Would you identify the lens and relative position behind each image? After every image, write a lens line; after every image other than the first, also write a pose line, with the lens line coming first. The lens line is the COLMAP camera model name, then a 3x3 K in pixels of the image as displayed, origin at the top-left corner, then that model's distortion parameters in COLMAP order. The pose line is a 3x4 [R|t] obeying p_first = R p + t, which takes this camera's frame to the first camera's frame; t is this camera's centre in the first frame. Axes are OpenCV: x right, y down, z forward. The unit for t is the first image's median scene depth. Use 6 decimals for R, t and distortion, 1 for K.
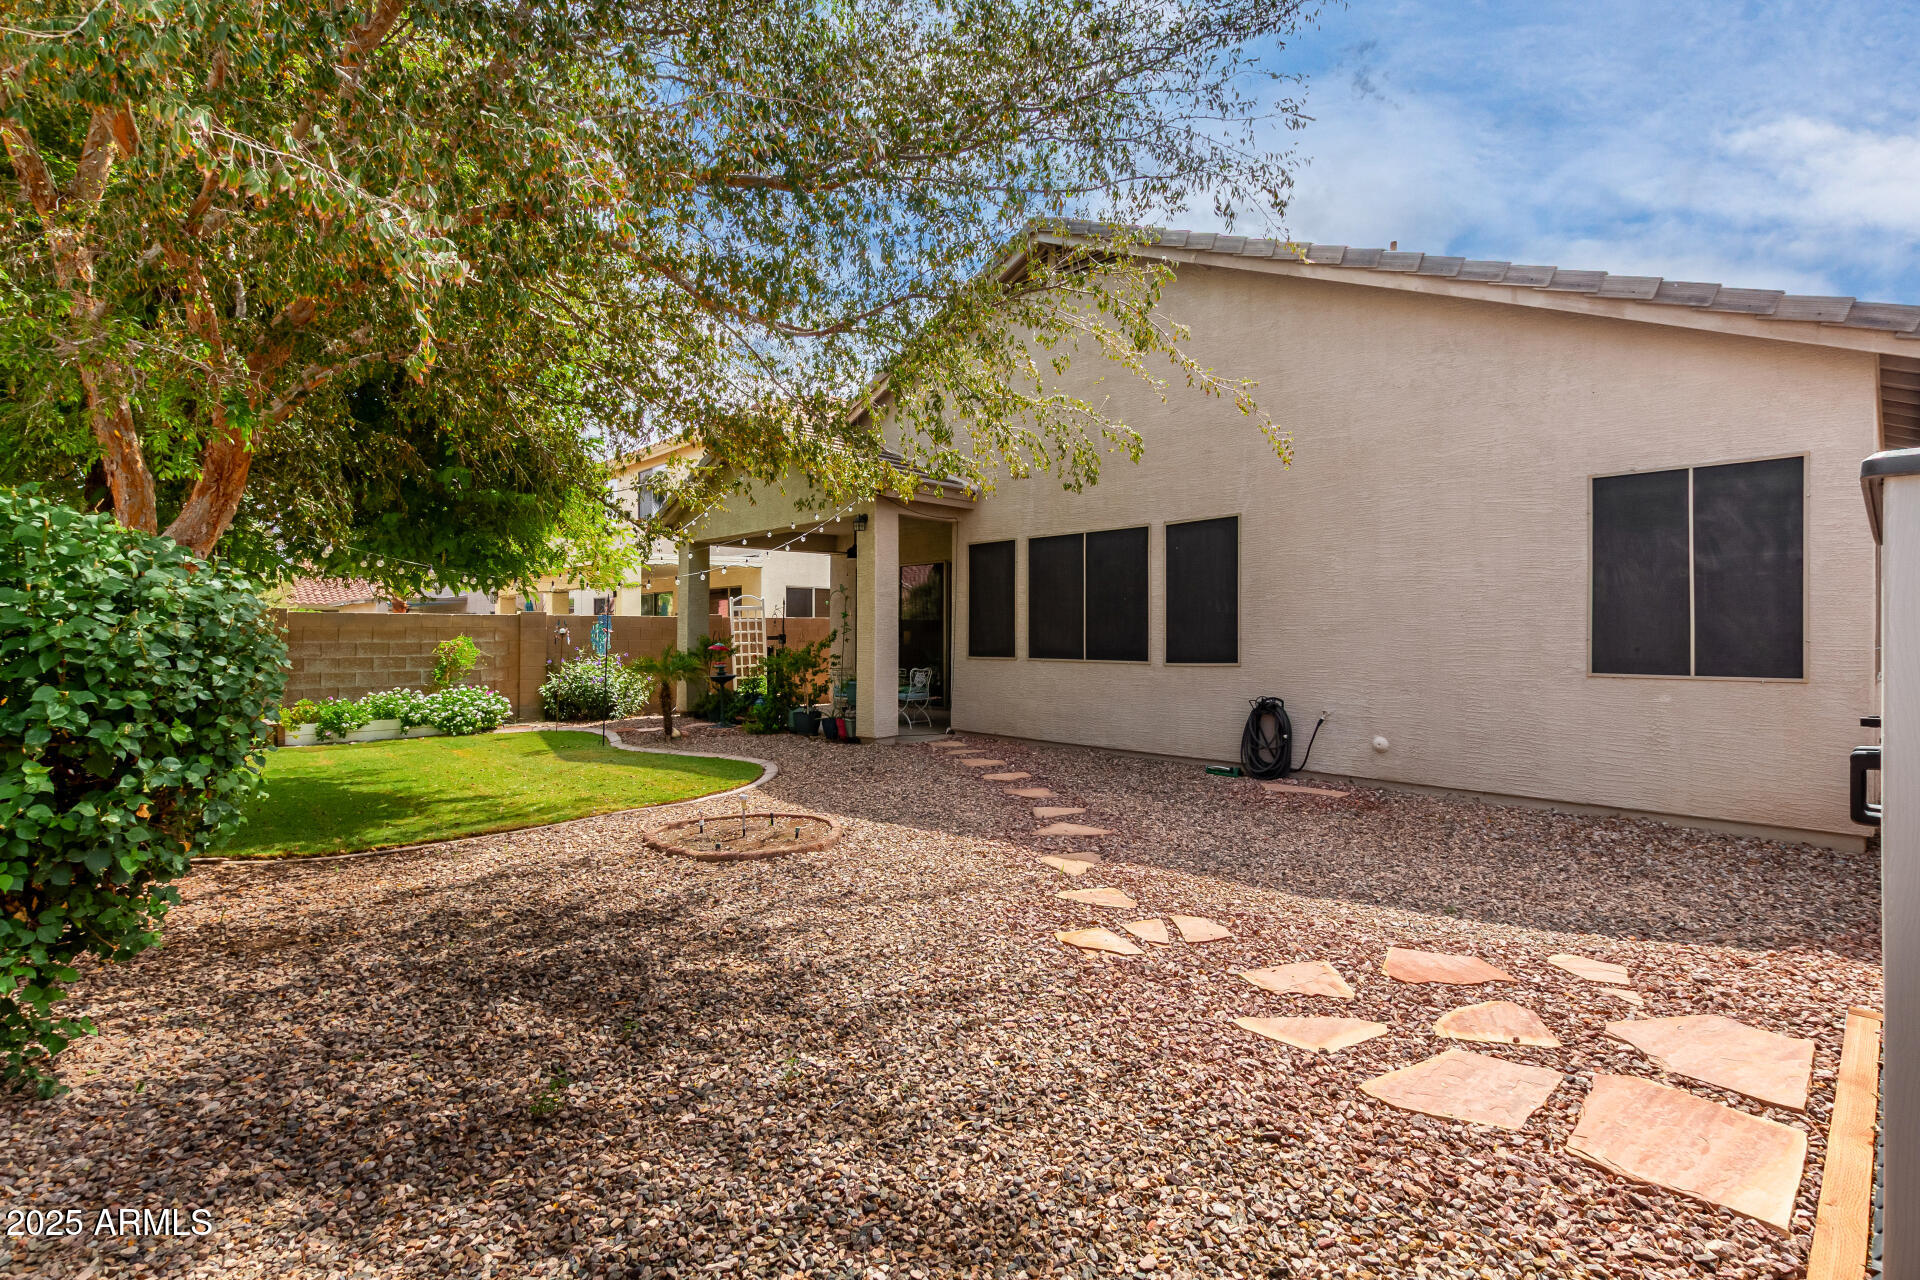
lens RADIAL K [[869.5, 0, 960.0], [0, 869.5, 640.0], [0, 0, 1]] dist [0.004115, 0.000497]
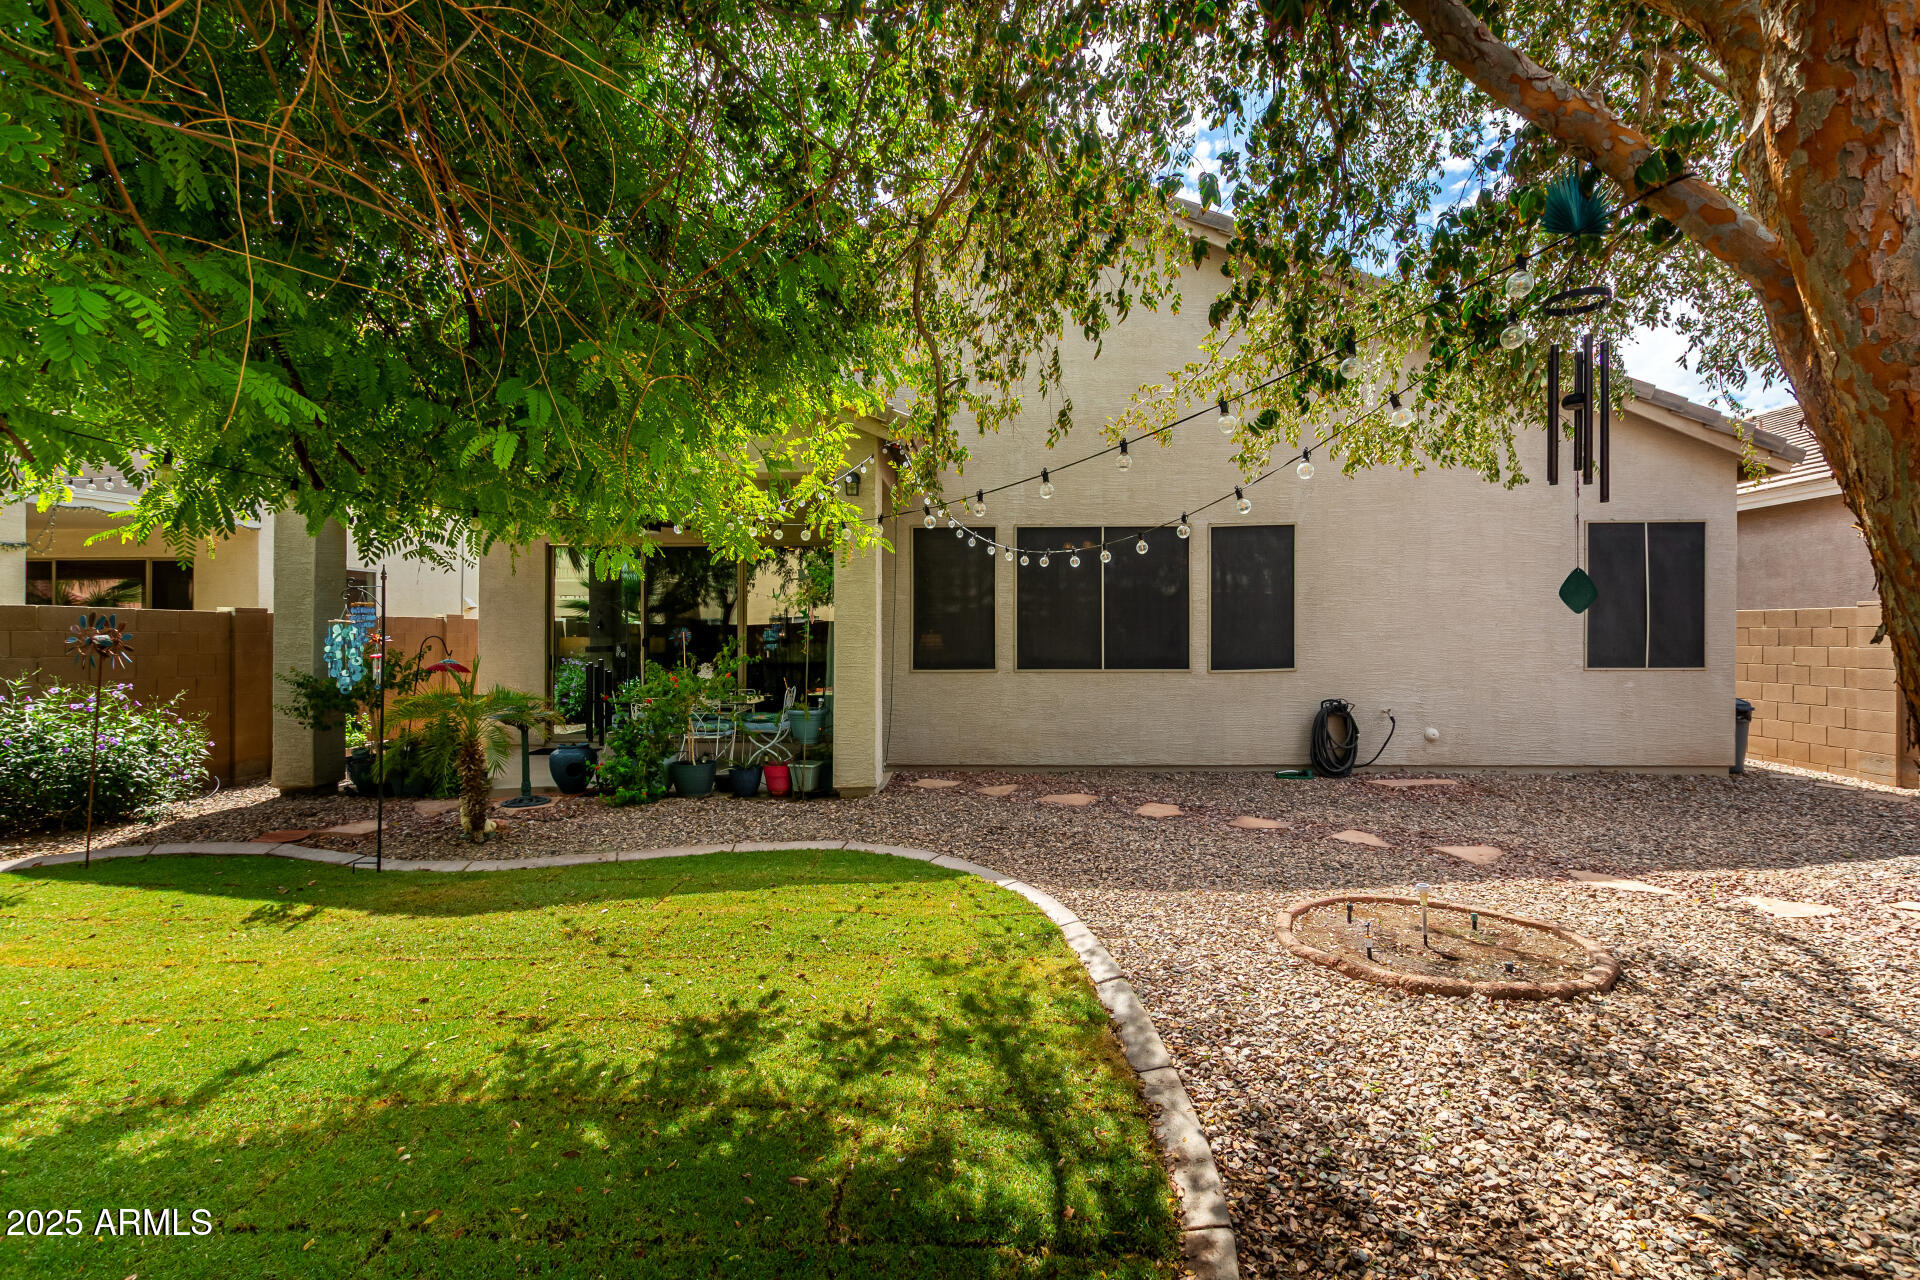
lens RADIAL K [[869.5, 0, 960.0], [0, 869.5, 640.0], [0, 0, 1]] dist [0.004115, 0.000497]
pose [[0.707877, -0.005370, 0.706315, -0.682250], [0.008690, 0.999962, -0.001106, -0.008796], [-0.706282, 0.006921, 0.707897, 0.548493]]
